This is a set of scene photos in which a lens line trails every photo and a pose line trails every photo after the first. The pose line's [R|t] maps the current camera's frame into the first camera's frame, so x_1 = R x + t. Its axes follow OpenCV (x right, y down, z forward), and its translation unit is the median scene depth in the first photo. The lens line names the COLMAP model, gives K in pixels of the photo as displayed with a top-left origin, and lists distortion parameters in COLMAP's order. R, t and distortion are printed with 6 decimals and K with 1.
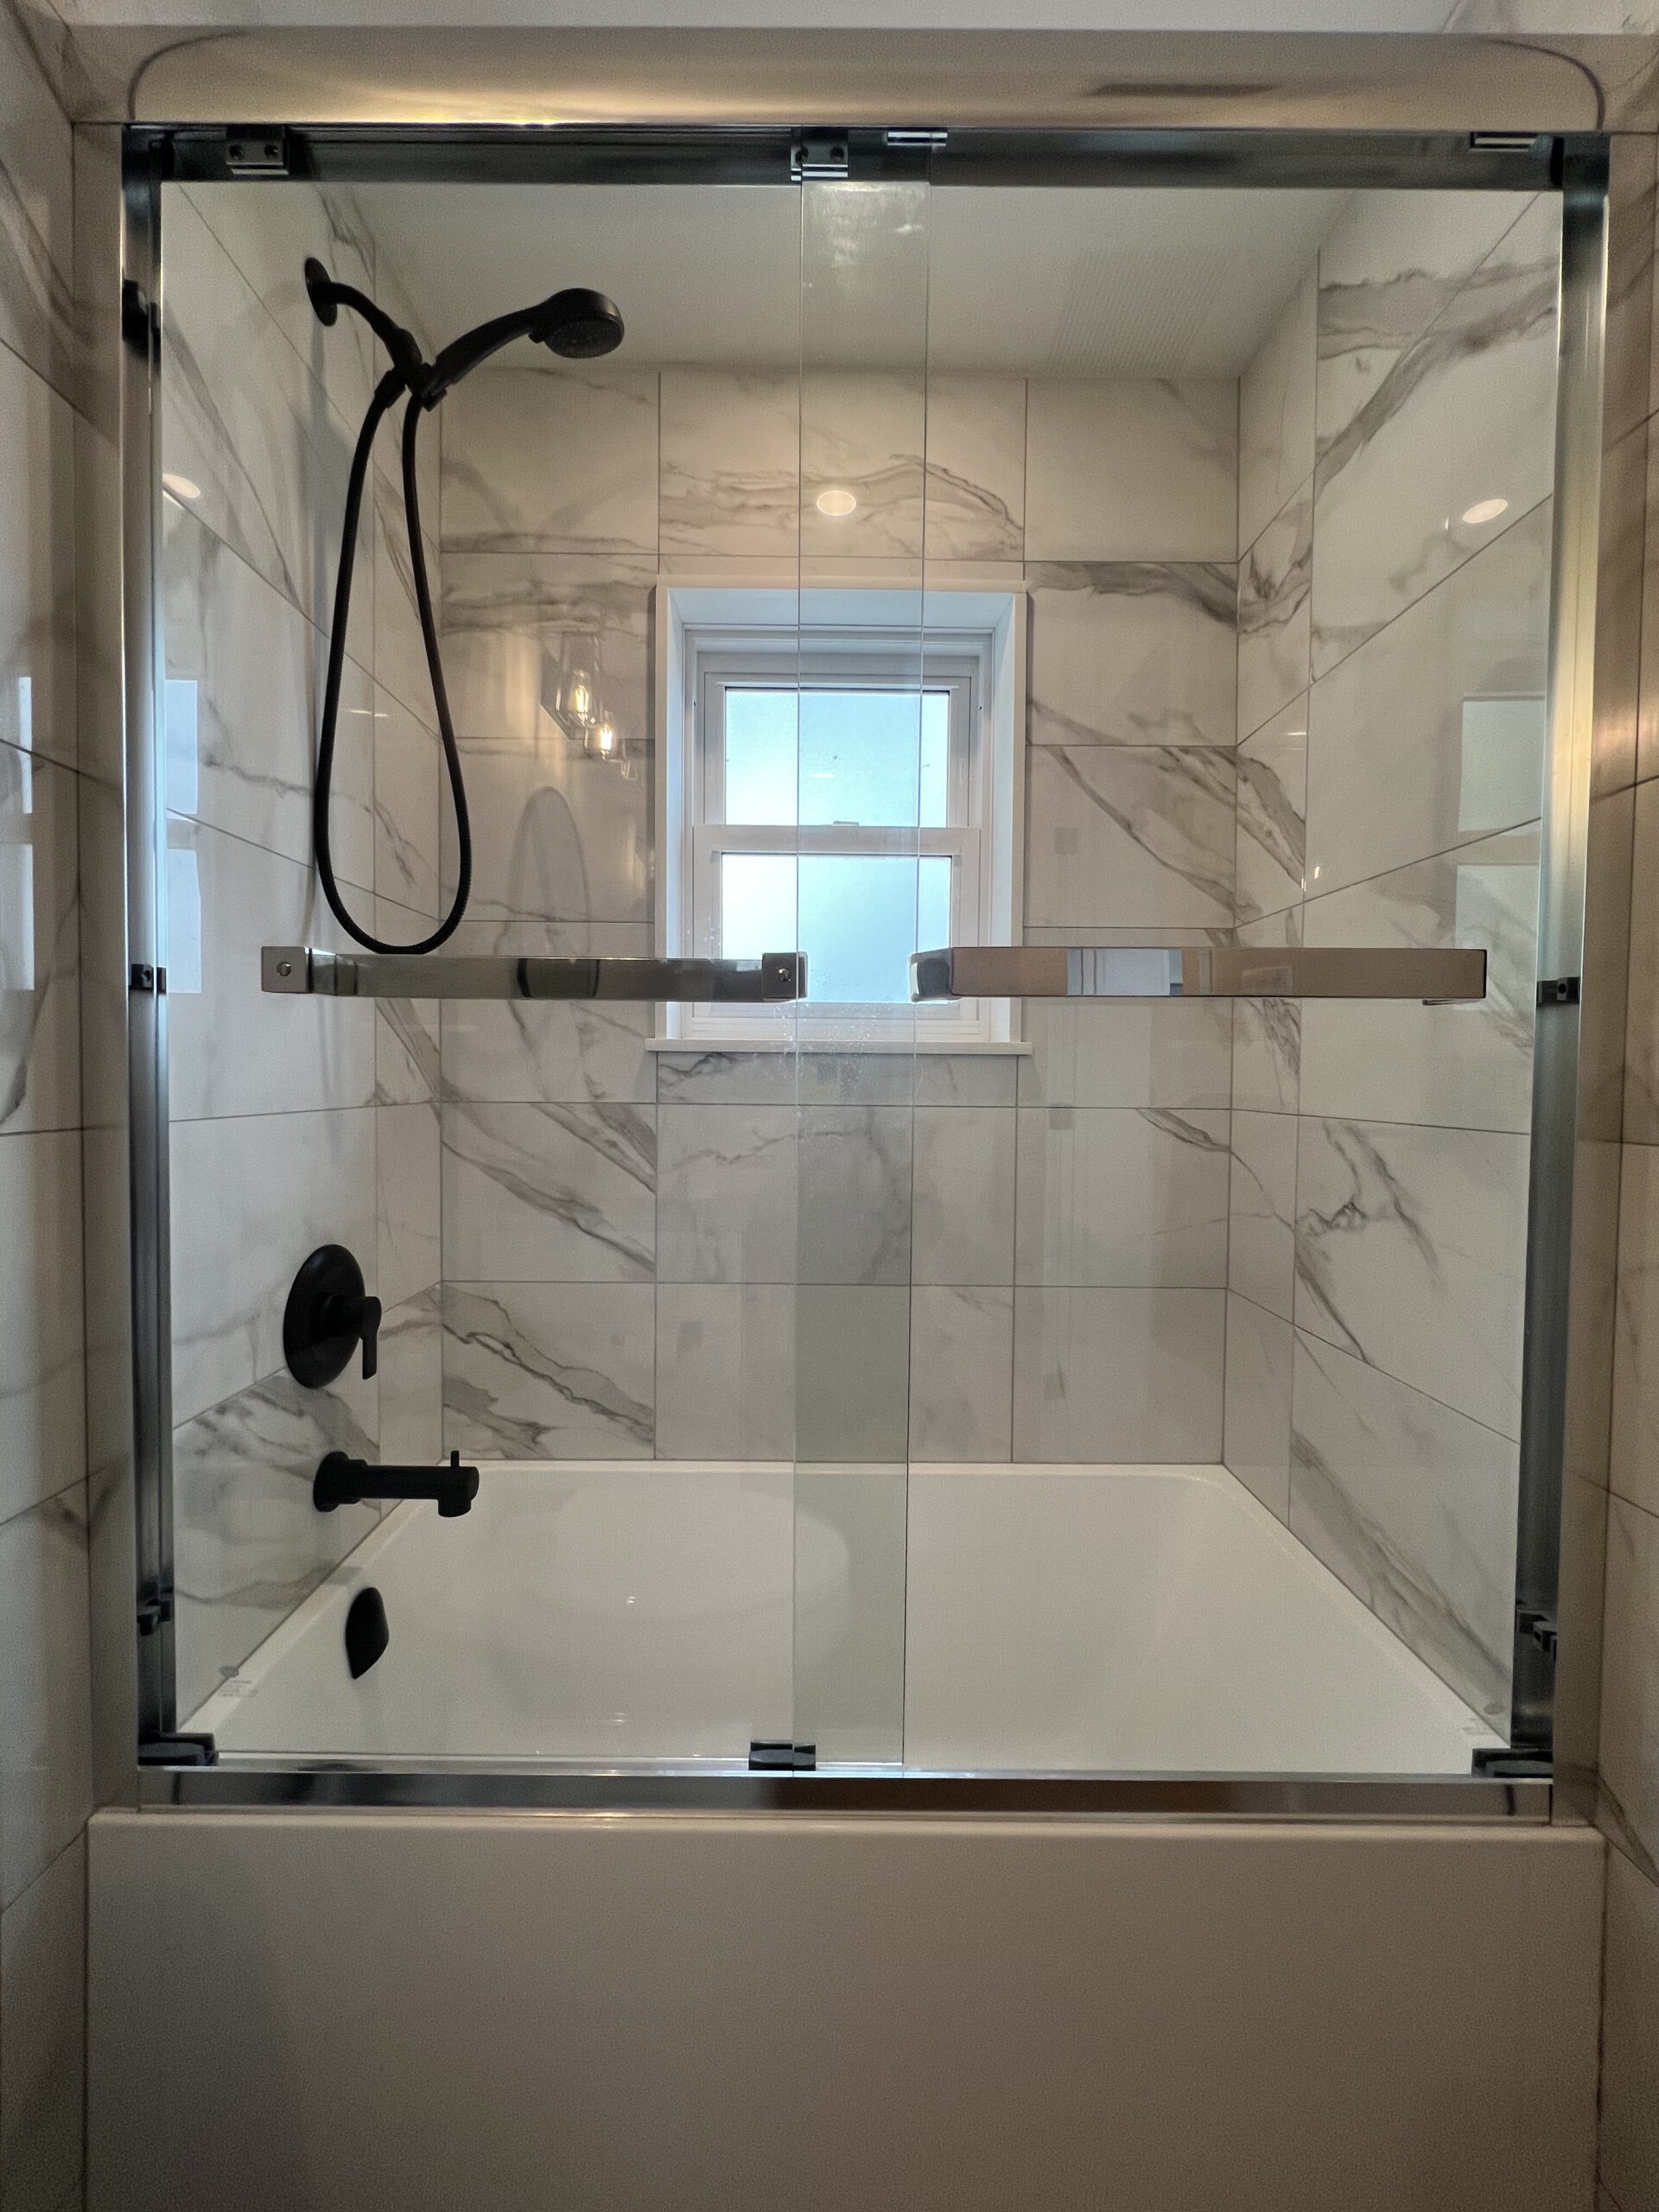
lens RADIAL K [[888.1, 0, 825.9], [0, 888.1, 1098.9], [0, 0, 1]] dist [0.000036, 0.000207]
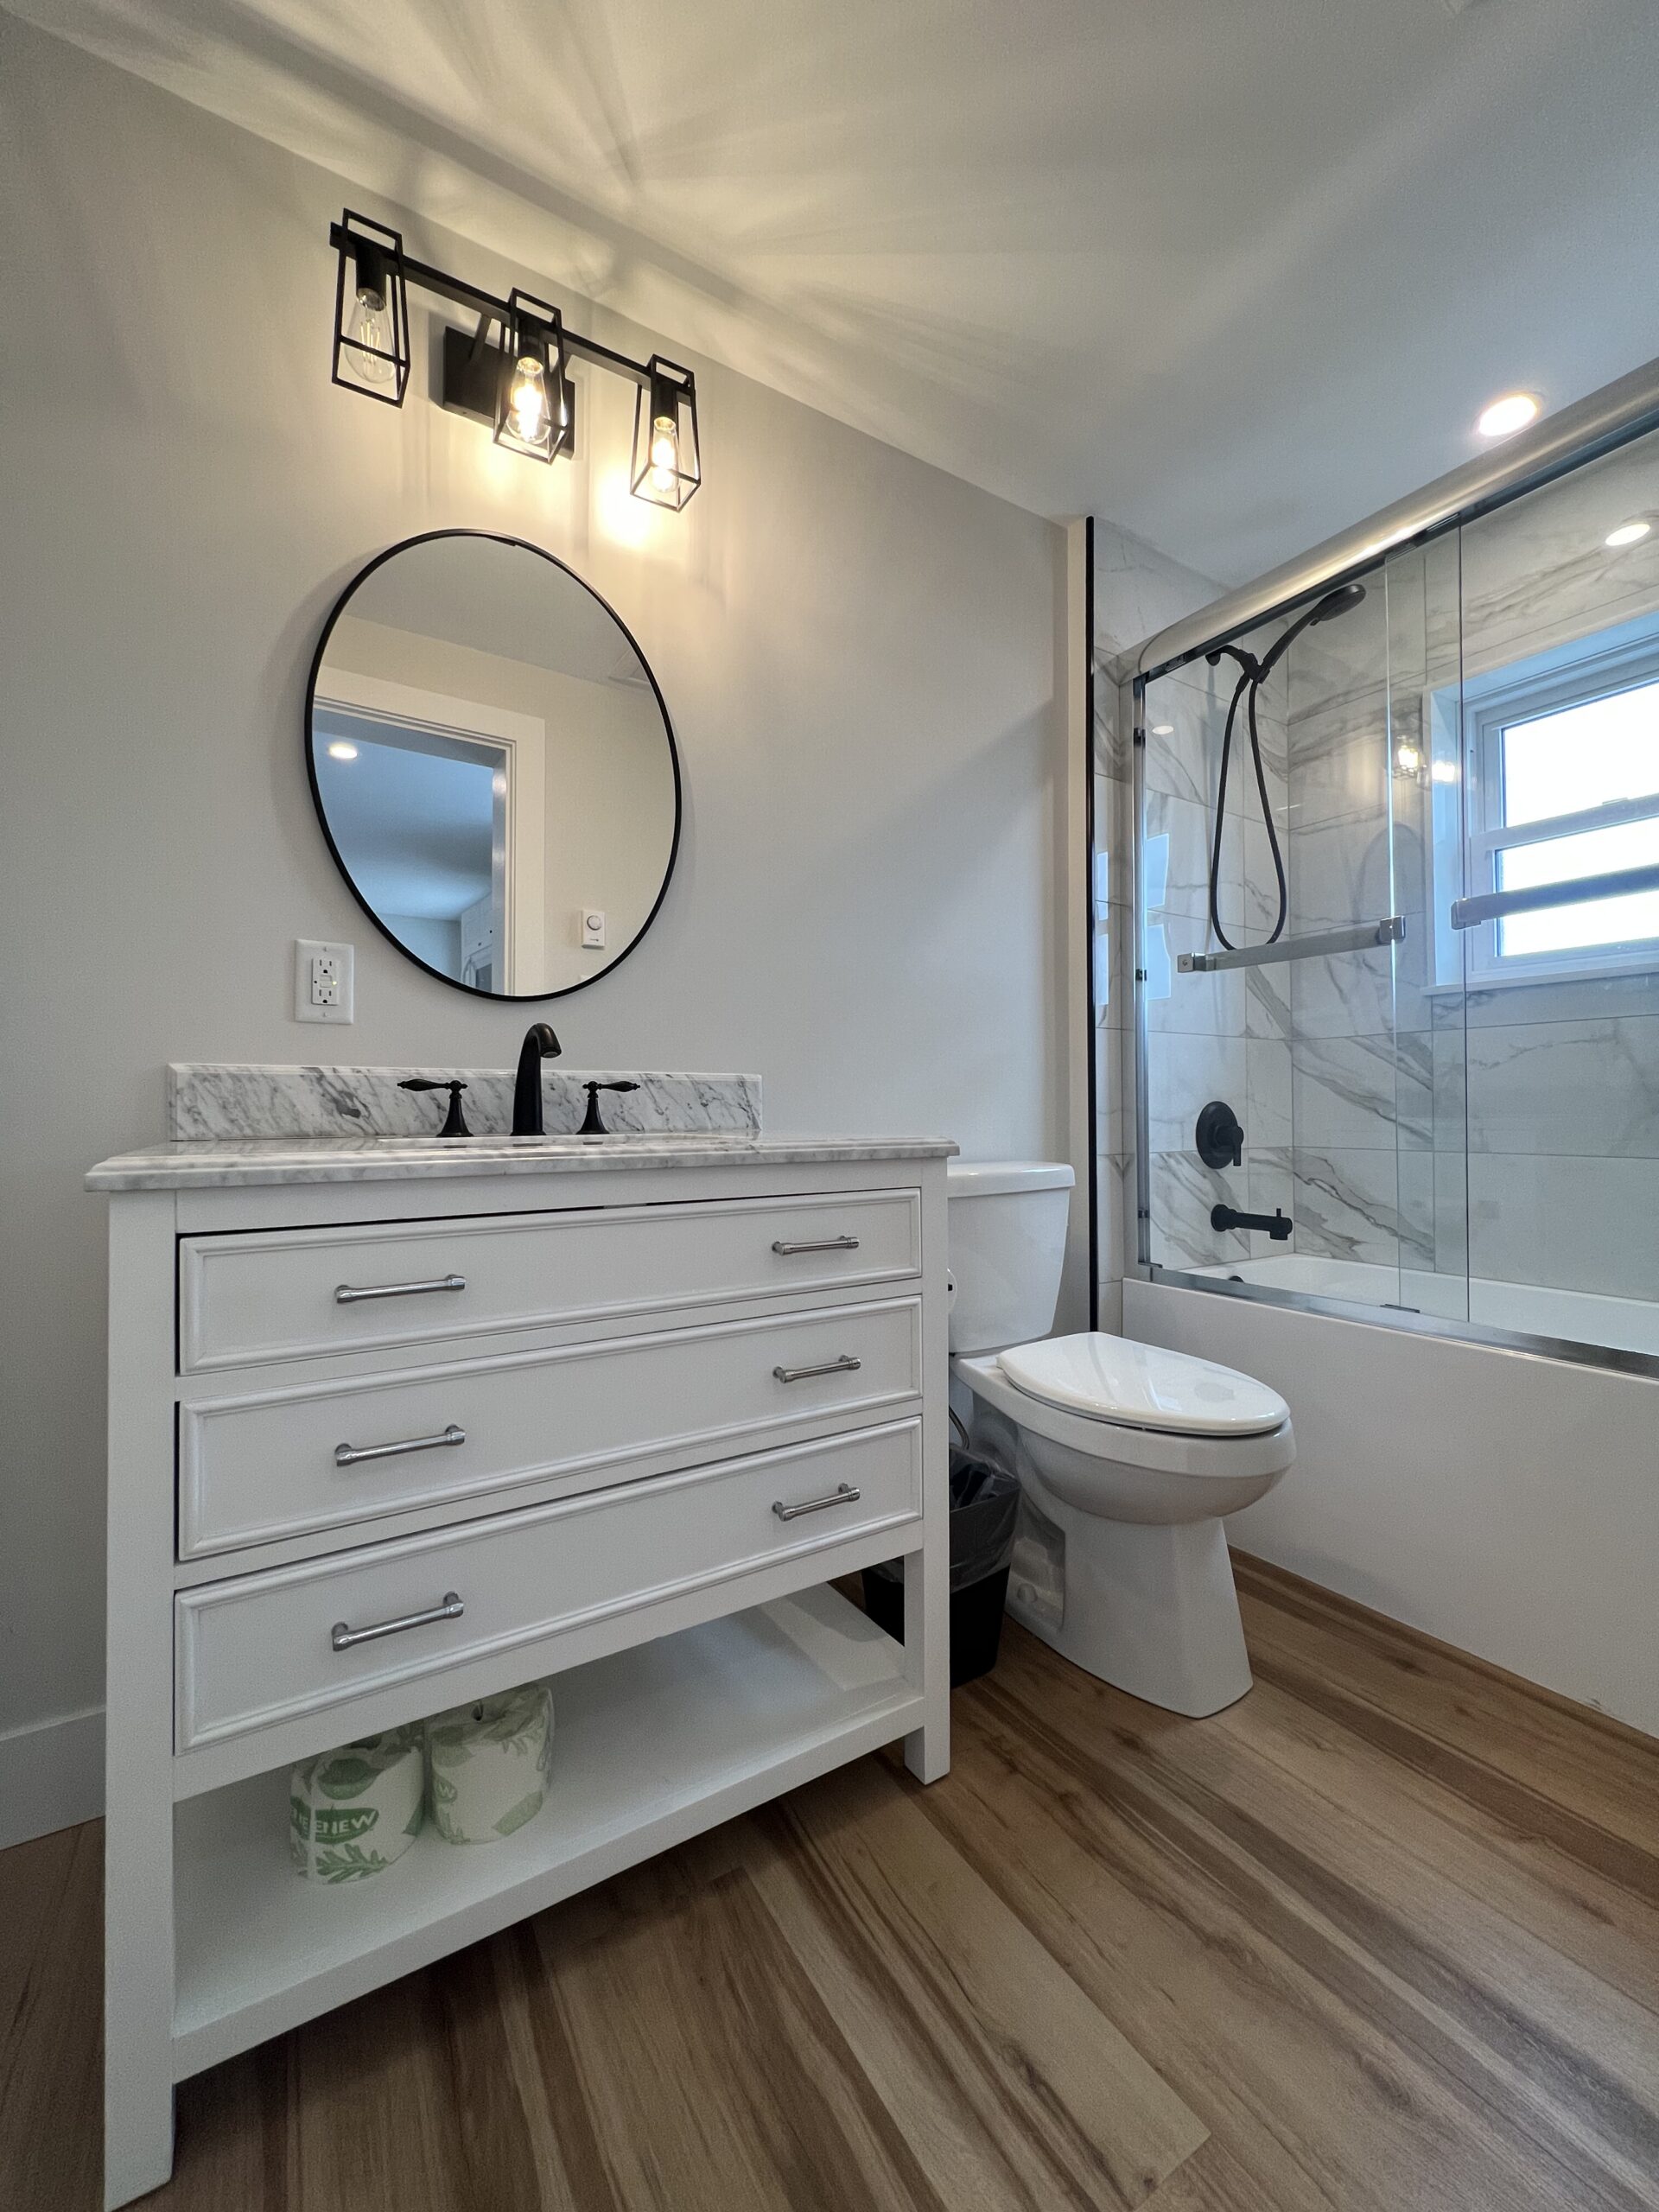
lens RADIAL K [[888.1, 0, 825.9], [0, 888.1, 1098.9], [0, 0, 1]] dist [0.000036, 0.000207]
pose [[0.523178, -0.024001, -0.851886, 0.721781], [-0.014307, 0.999215, -0.036938, 0.251143], [0.852104, 0.031513, 0.522424, -0.854934]]
